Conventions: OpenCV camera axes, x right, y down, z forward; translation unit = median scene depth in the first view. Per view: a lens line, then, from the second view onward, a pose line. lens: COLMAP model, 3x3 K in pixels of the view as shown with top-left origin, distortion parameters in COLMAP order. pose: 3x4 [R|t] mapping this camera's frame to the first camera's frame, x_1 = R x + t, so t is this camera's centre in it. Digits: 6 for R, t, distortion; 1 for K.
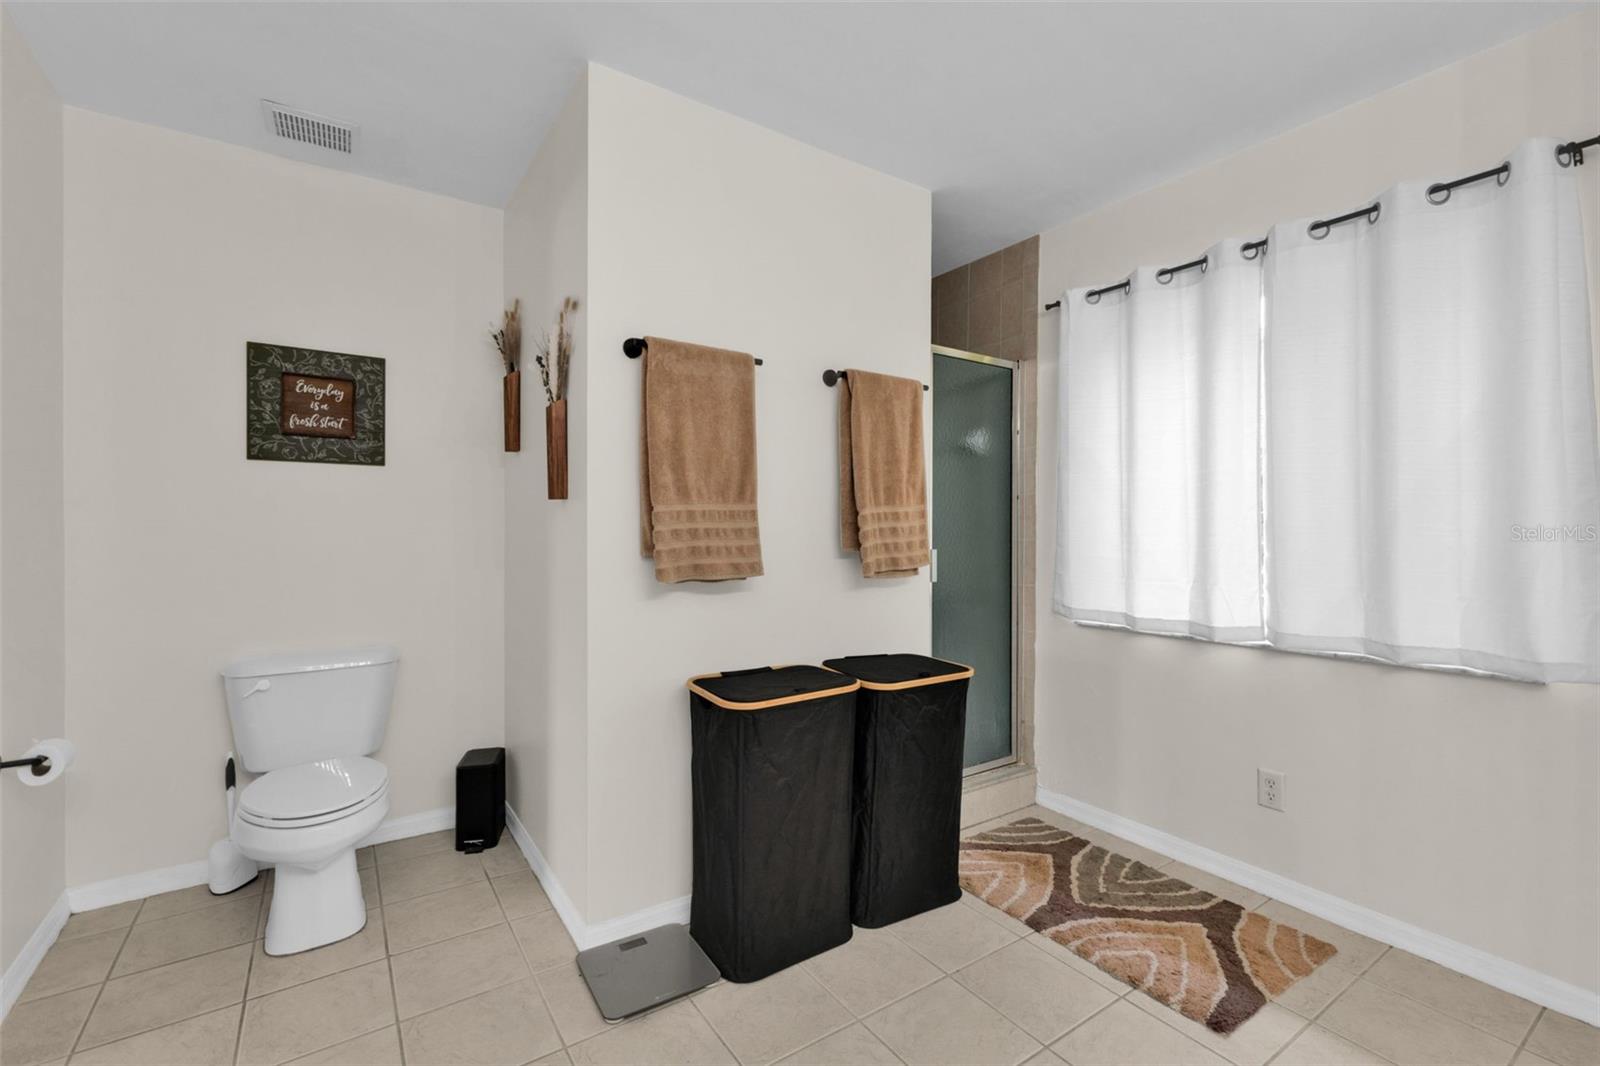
lens RADIAL K [[689.7, 0, 809.4], [0, 689.7, 529.0], [0, 0, 1]] dist [0.001582, 0.000378]
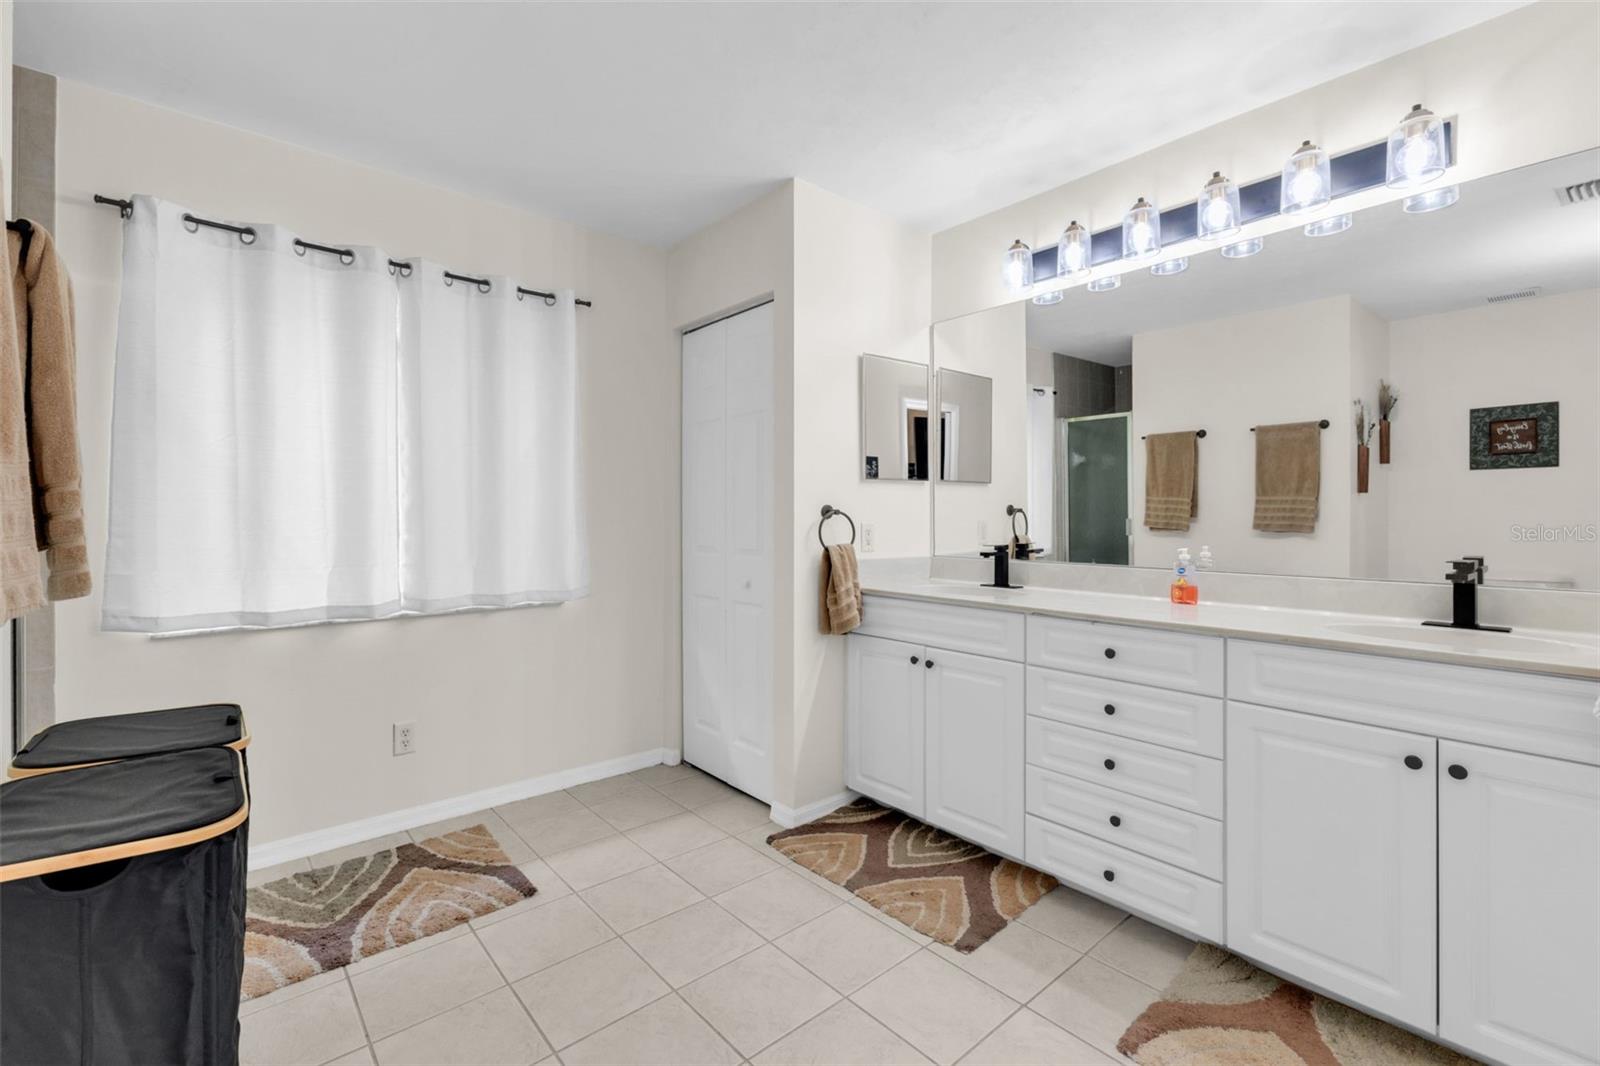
lens RADIAL K [[689.7, 0, 810.0], [0, 689.7, 520.8], [0, 0, 1]] dist [0.001582, 0.000378]
pose [[-0.120275, -0.012698, 0.992659, -0.594340], [0.001017, 0.999916, 0.012914, -0.002935], [-0.992740, 0.002562, -0.120252, 0.486280]]
